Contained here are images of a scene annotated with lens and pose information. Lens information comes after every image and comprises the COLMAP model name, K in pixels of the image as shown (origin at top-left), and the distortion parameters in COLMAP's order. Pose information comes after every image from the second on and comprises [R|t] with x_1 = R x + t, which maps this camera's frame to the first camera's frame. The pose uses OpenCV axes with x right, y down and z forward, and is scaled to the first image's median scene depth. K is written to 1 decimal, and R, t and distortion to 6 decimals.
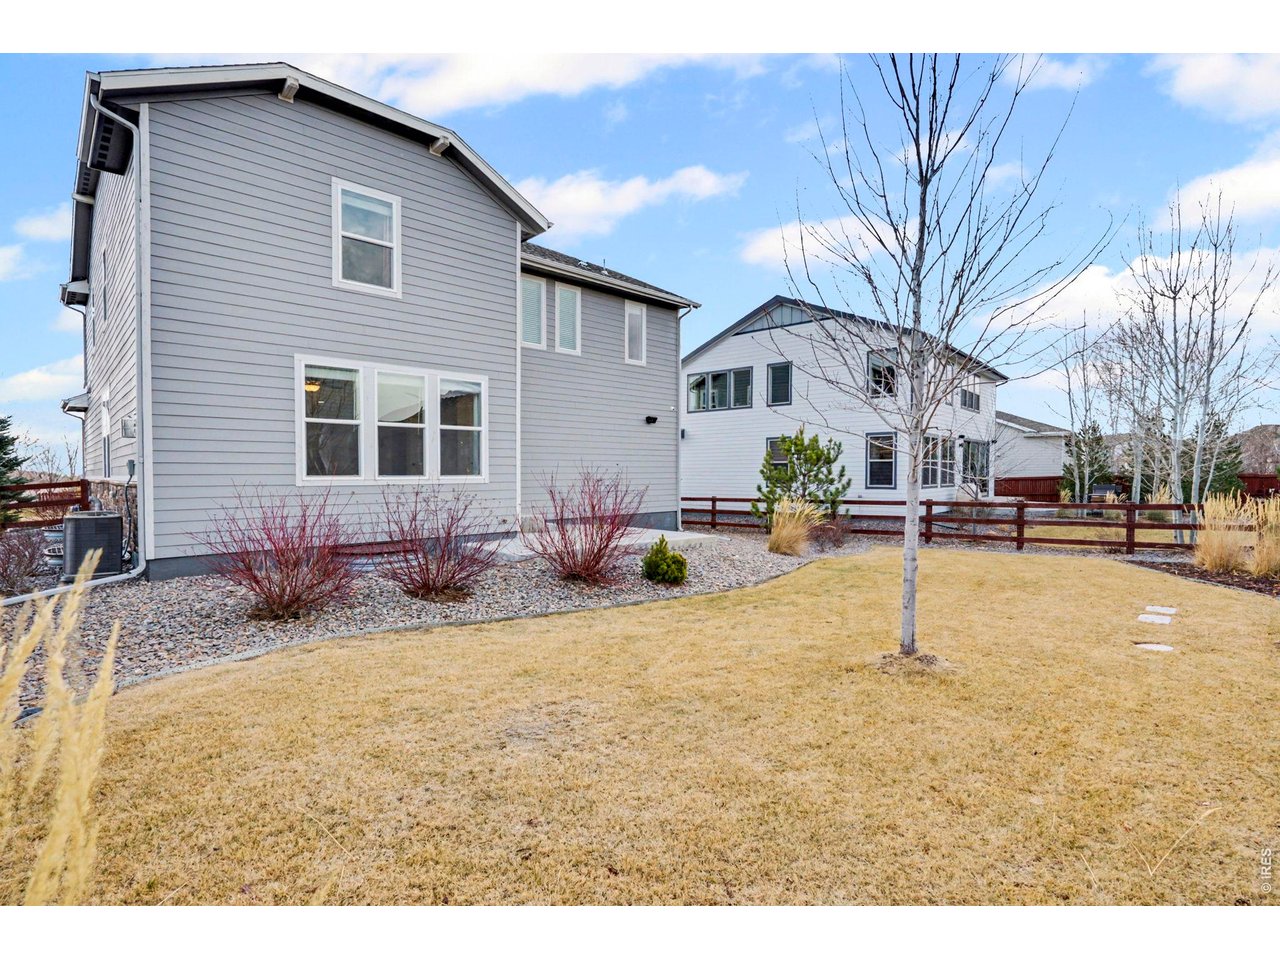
lens RADIAL K [[616.8, 0, 634.3], [0, 616.8, 485.9], [0, 0, 1]] dist [0.003129, 0.000350]
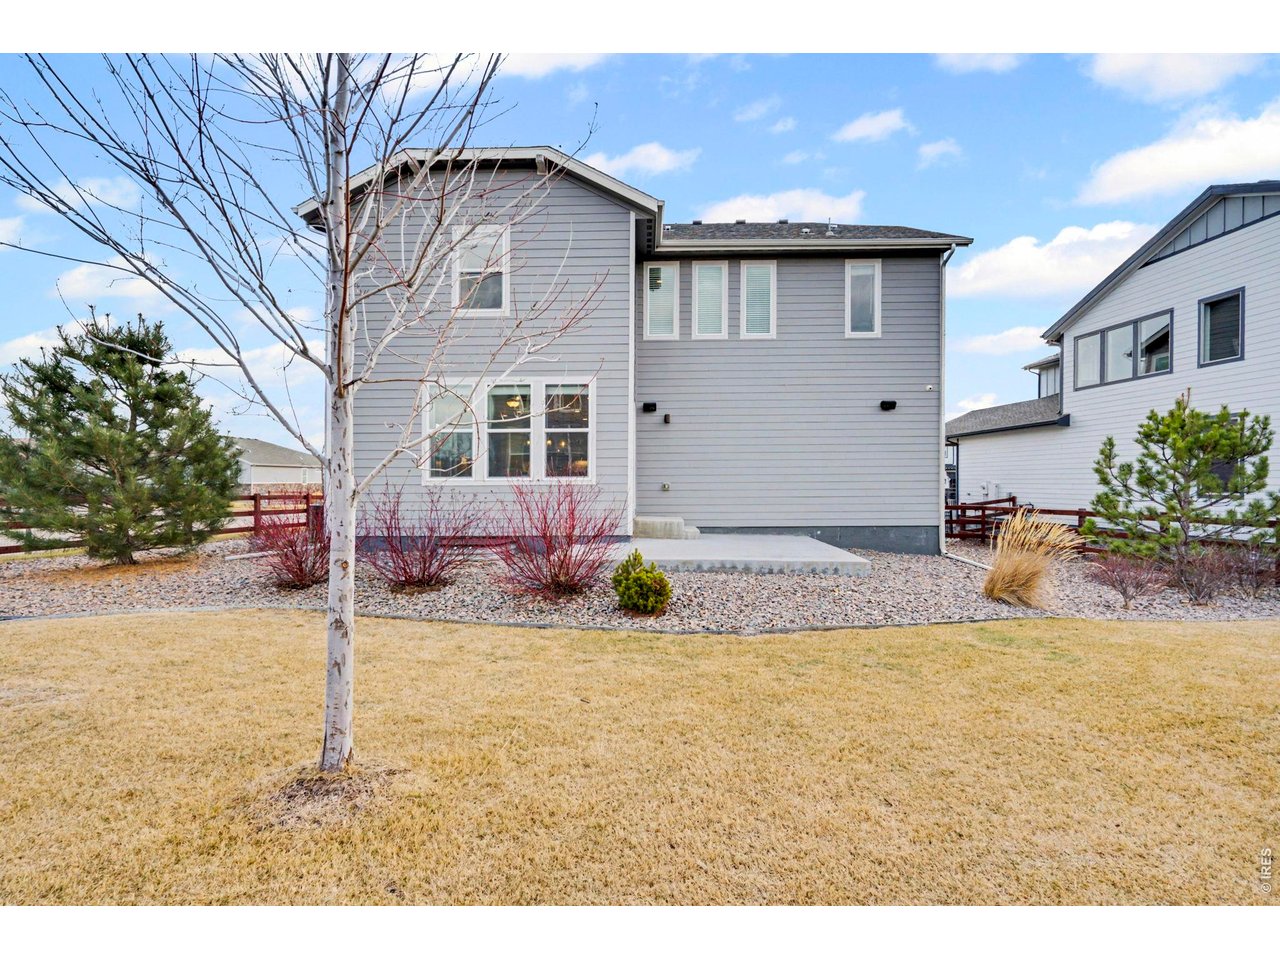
lens RADIAL K [[607.0, 0, 610.6], [0, 607.0, 476.9], [0, 0, 1]] dist [-0.000621, -0.000393]
pose [[0.720214, -0.006156, -0.693724, 0.383226], [-0.011897, 0.999704, -0.021223, 0.002388], [0.693650, 0.023538, 0.719928, 0.274280]]
